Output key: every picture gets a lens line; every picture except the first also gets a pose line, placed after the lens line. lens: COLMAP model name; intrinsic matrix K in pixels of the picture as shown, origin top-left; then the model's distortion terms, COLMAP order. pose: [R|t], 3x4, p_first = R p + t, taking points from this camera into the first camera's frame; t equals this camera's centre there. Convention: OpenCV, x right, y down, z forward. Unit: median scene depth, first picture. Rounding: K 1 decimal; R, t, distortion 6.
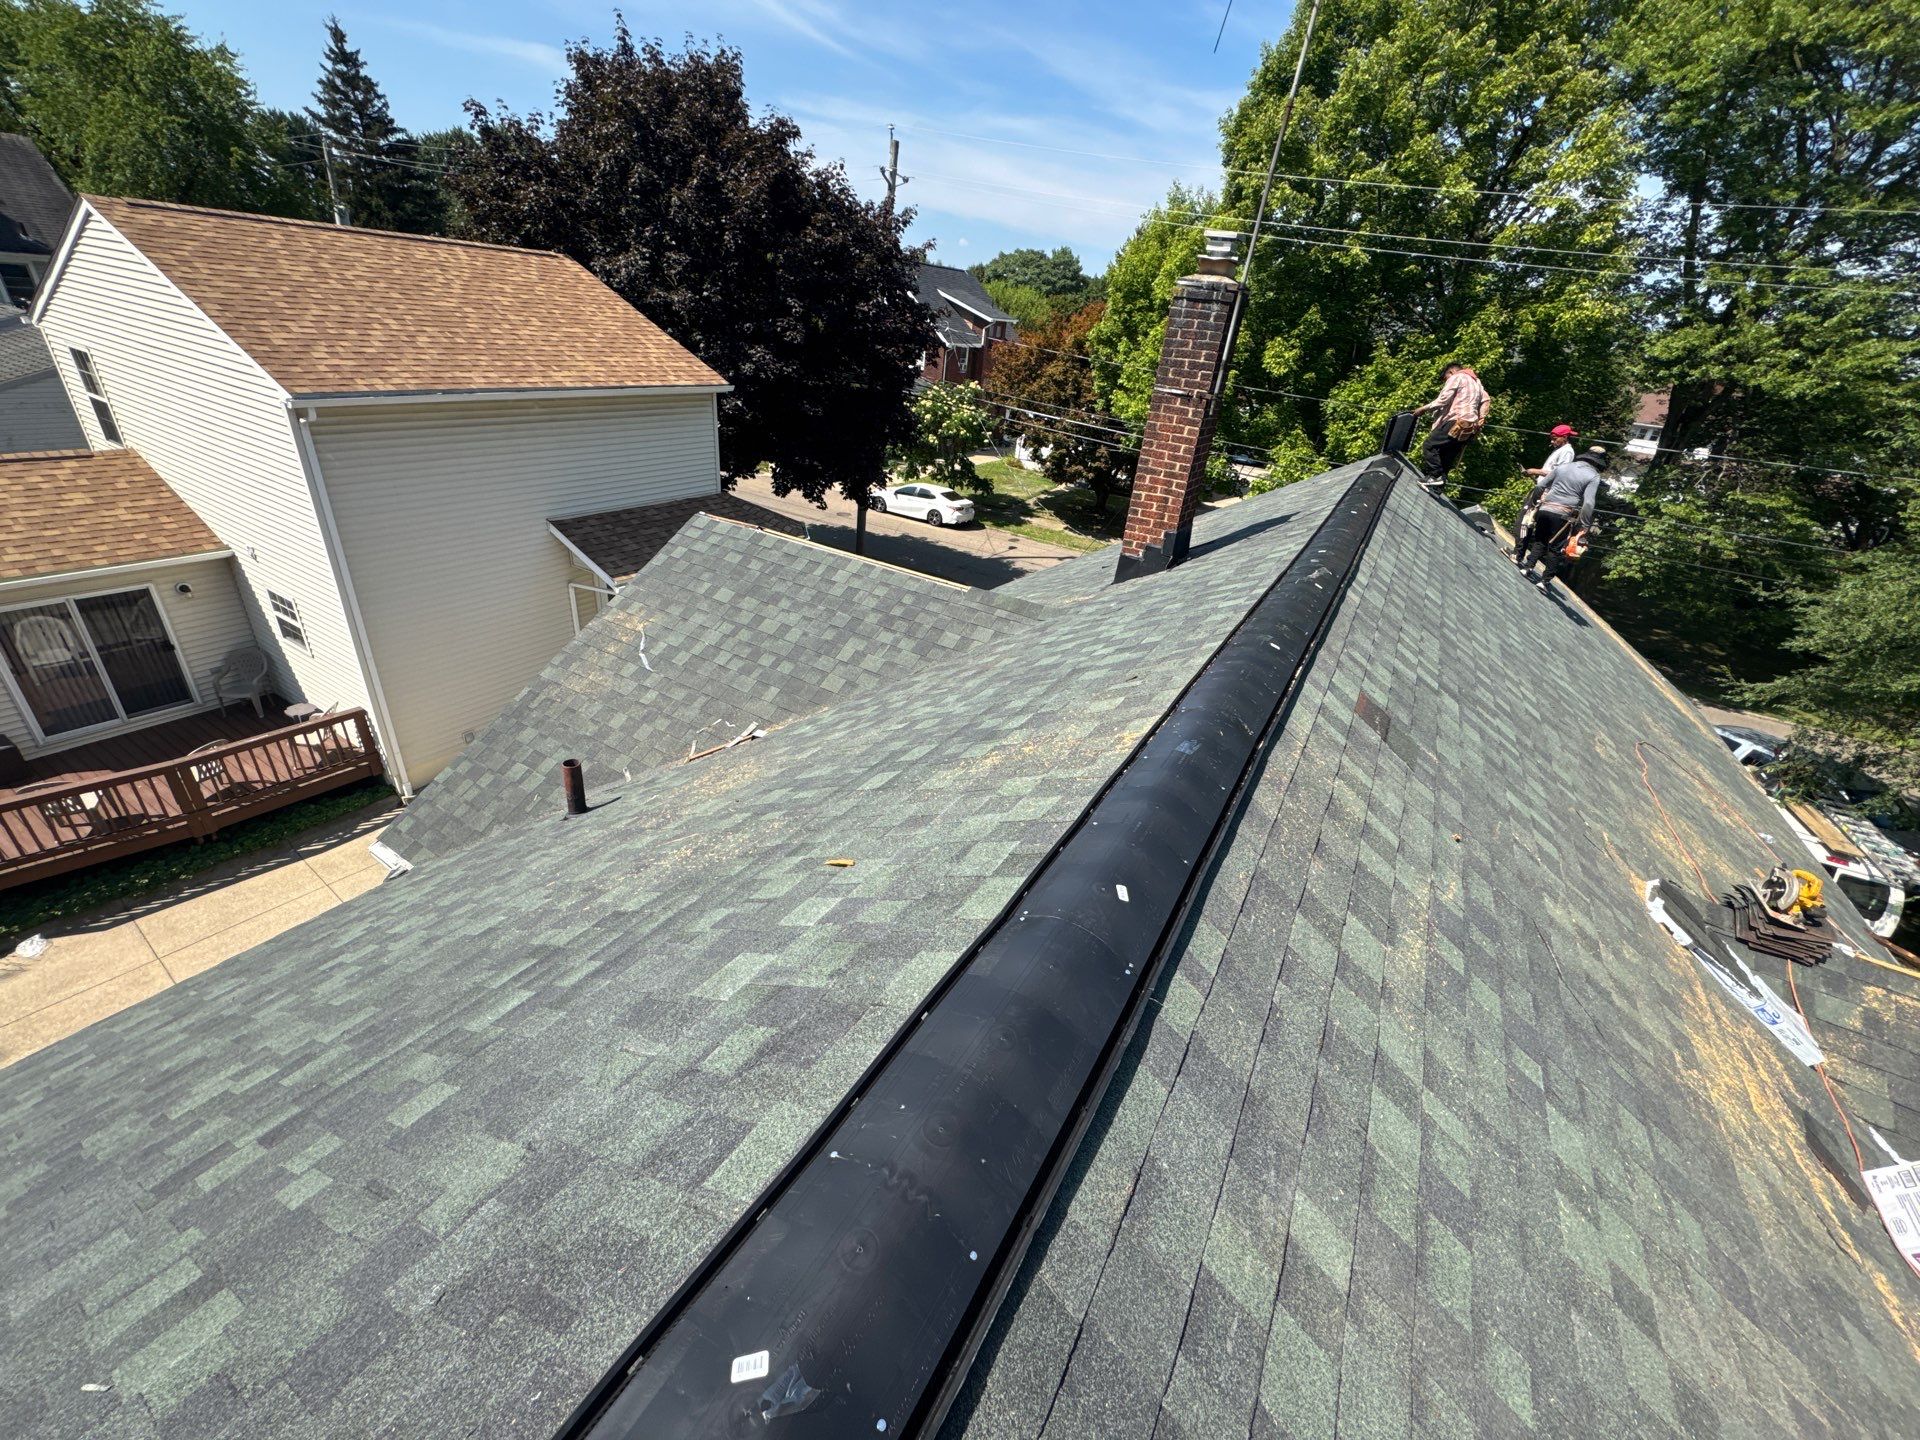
lens RADIAL K [[750.0, 0, 961.8], [0, 750.0, 716.4], [0, 0, 1]] dist [0.004077, 0.000115]
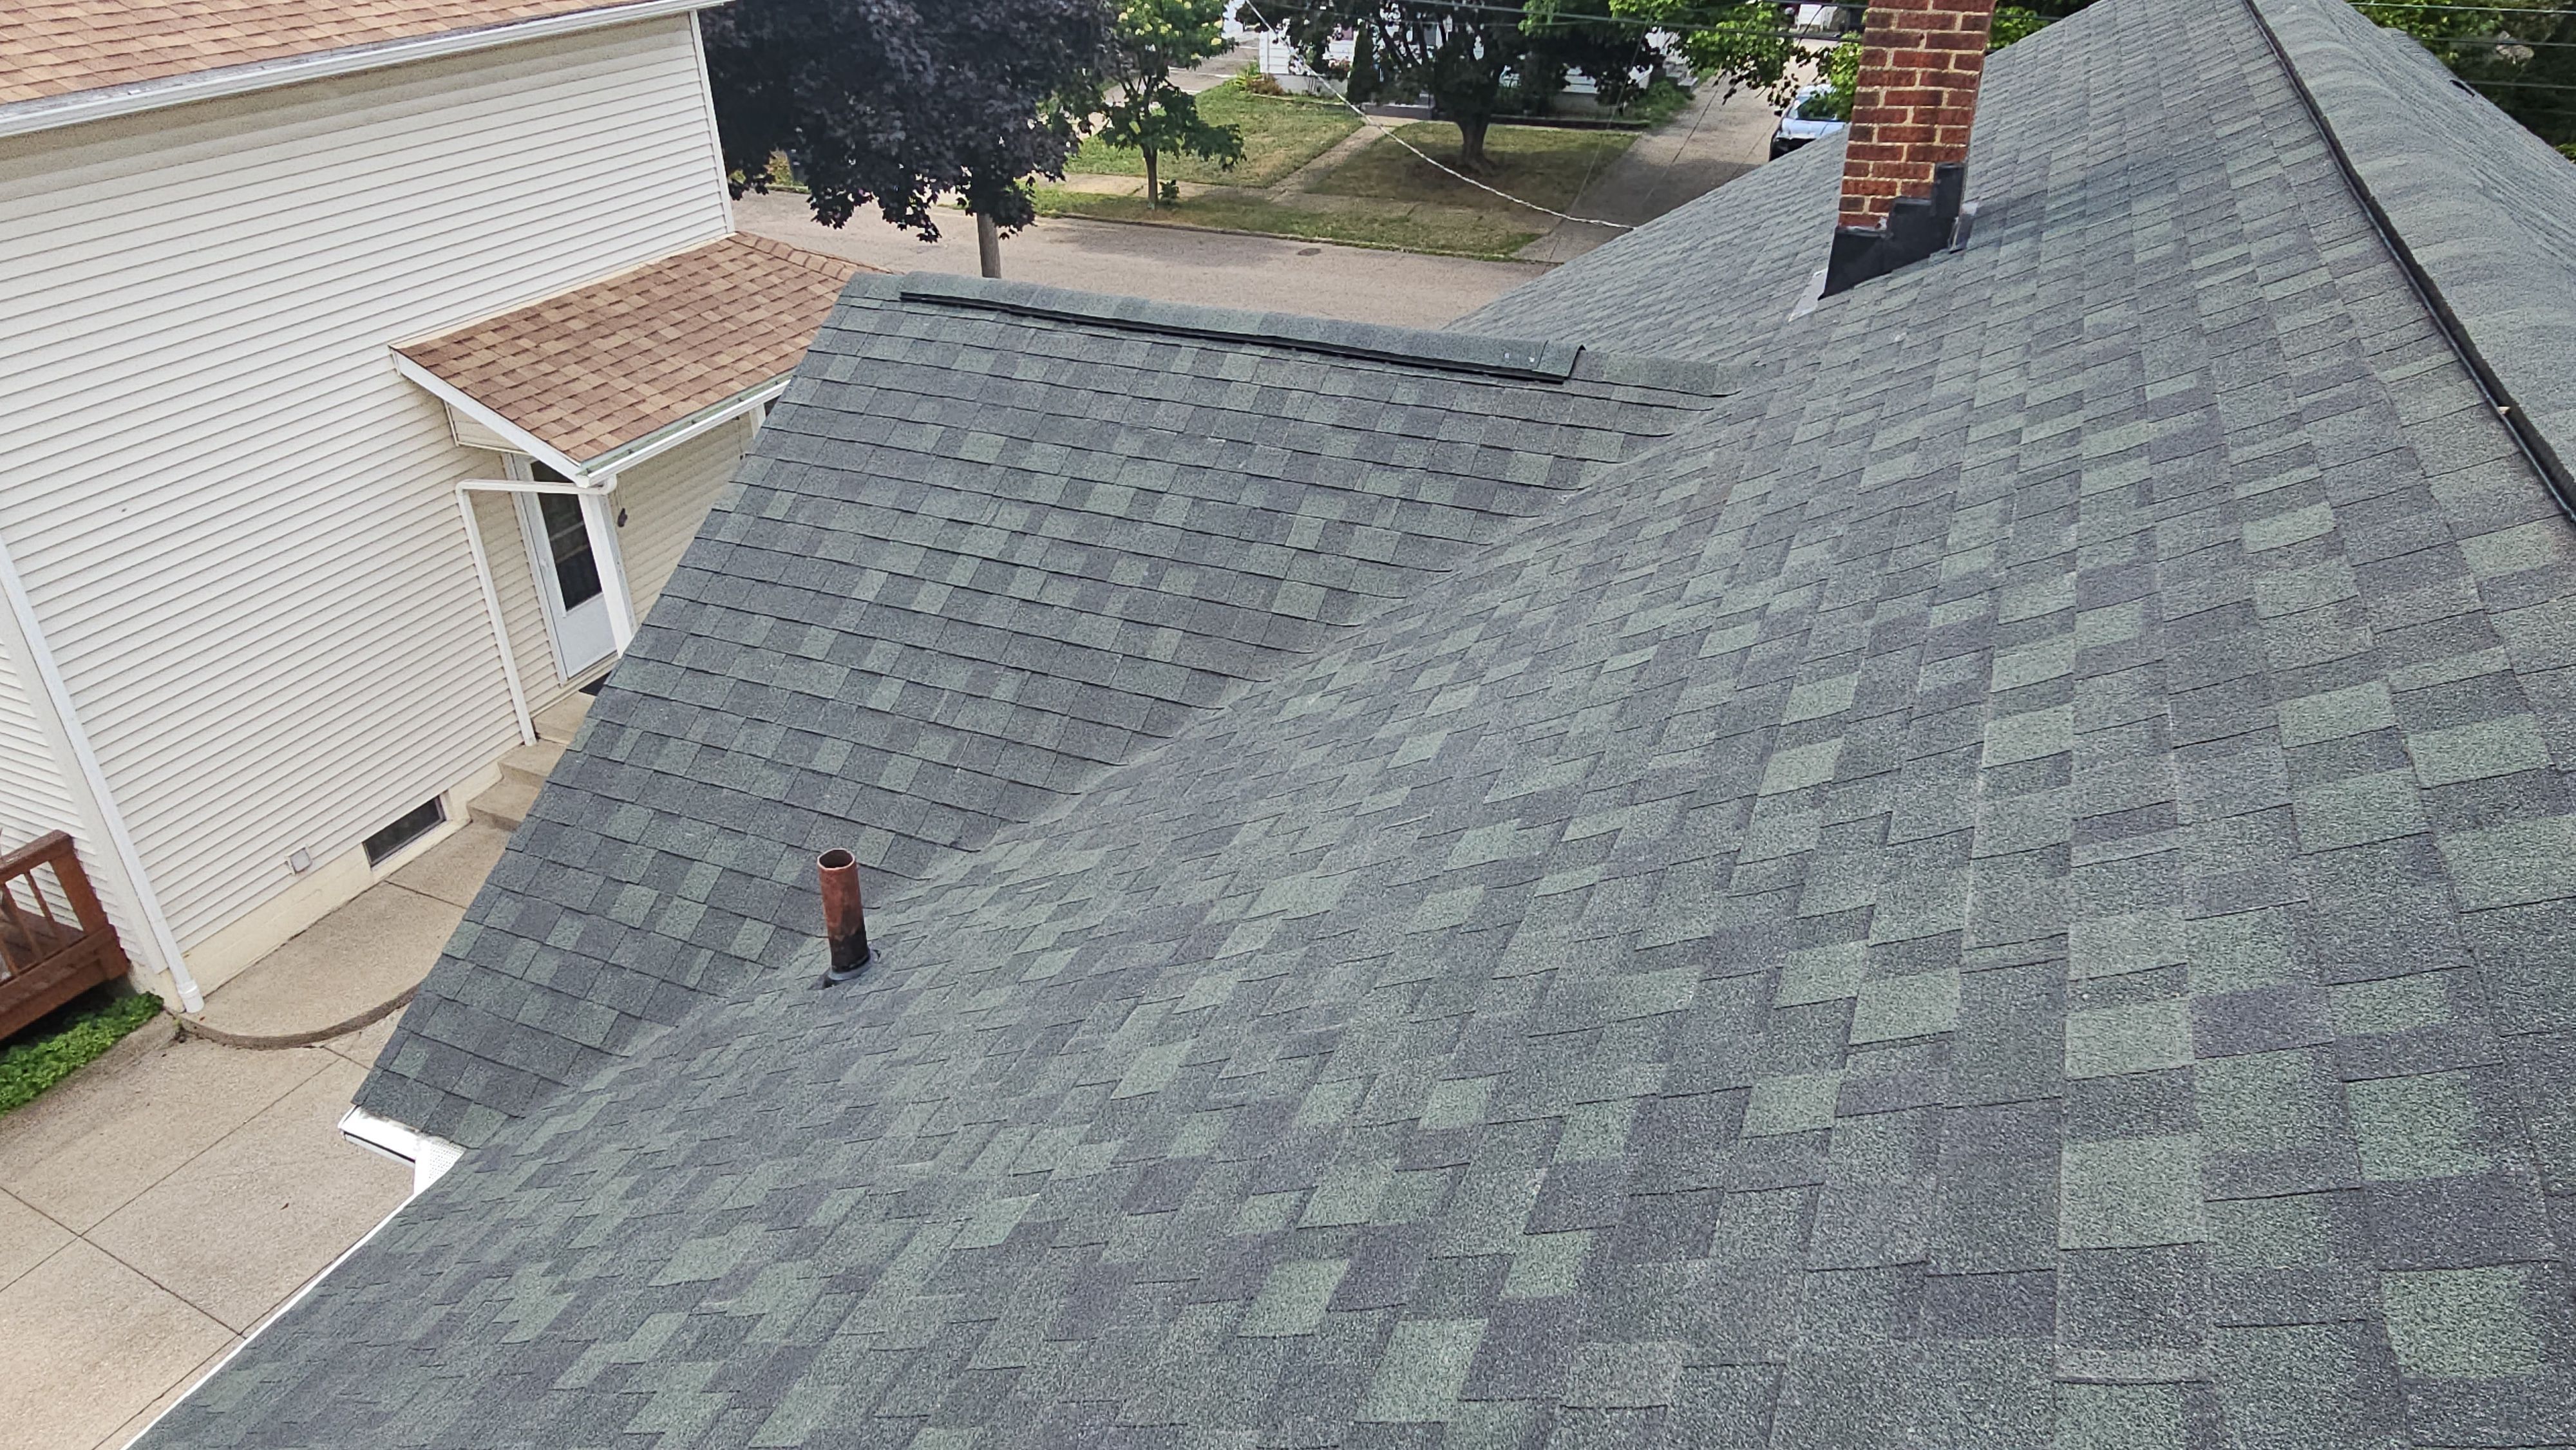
lens RADIAL K [[1624.6, 0, 1286.3], [0, 1624.6, 726.7], [0, 0, 1]] dist [-0.006250, 0.001232]
pose [[0.985730, -0.158123, 0.057745, -0.134530], [0.155178, 0.986497, 0.052369, -0.011327], [-0.065246, -0.042661, 0.996957, 0.007490]]
